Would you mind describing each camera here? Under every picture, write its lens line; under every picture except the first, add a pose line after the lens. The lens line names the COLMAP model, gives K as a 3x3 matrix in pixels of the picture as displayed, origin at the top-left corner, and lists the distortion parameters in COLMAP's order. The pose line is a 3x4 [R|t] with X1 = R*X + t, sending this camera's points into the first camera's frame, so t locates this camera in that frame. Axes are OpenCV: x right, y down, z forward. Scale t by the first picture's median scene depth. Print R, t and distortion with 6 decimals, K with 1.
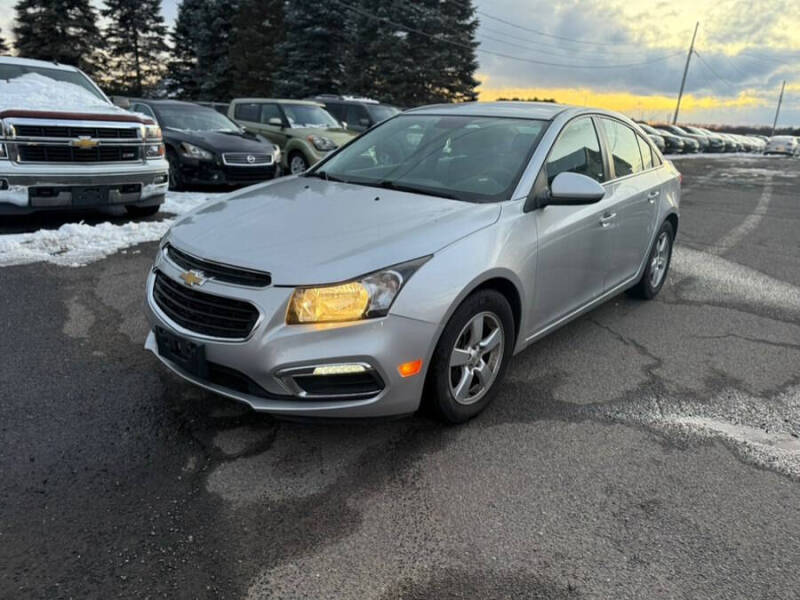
lens RADIAL K [[564.7, 0, 405.5], [0, 564.7, 298.0], [0, 0, 1]] dist [0.040604, -0.047533]
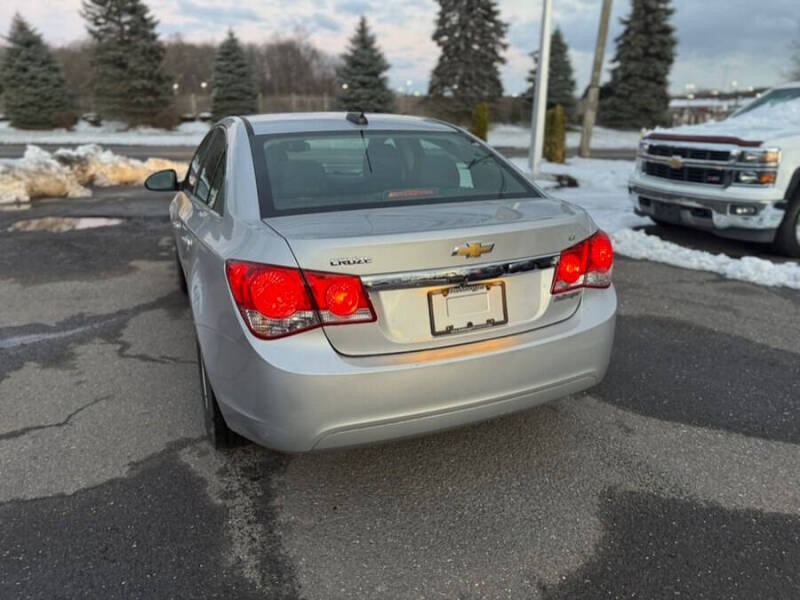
lens RADIAL K [[564.7, 0, 401.1], [0, 564.7, 303.1], [0, 0, 1]] dist [0.040604, -0.047533]
pose [[-0.465865, 0.234210, -0.853296, 0.780359], [-0.275545, 0.877987, 0.391424, -0.383387], [0.840859, 0.417473, -0.344488, 1.265812]]
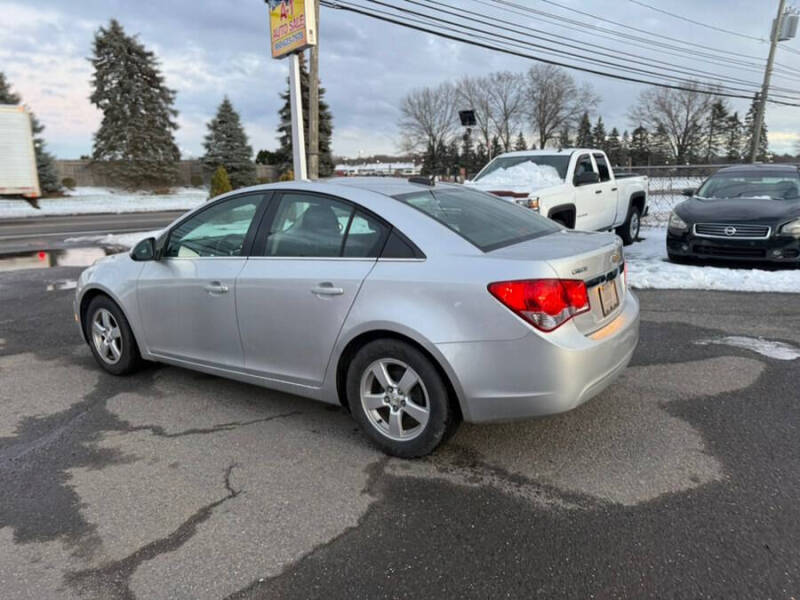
lens RADIAL K [[564.7, 0, 404.5], [0, 564.7, 296.4], [0, 0, 1]] dist [0.040604, -0.047533]
pose [[0.099787, 0.160648, -0.981954, 1.008493], [-0.268513, 0.954614, 0.128889, -0.251902], [0.958094, 0.250806, 0.138394, 0.856018]]
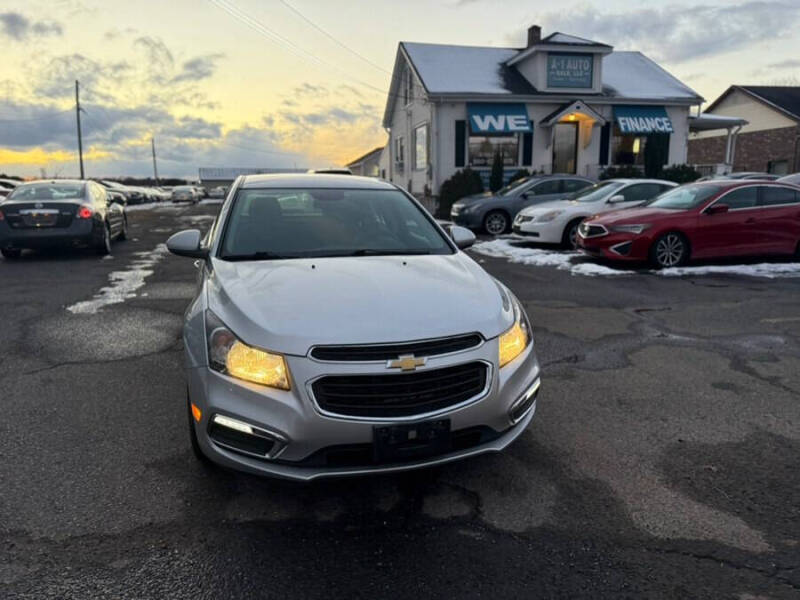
lens RADIAL K [[564.7, 0, 405.0], [0, 564.7, 301.2], [0, 0, 1]] dist [0.040604, -0.047533]
pose [[0.546266, -0.211227, 0.810541, -0.559737], [0.275813, 0.959075, 0.064050, -0.098361], [-0.790899, 0.188569, 0.582169, 0.198907]]
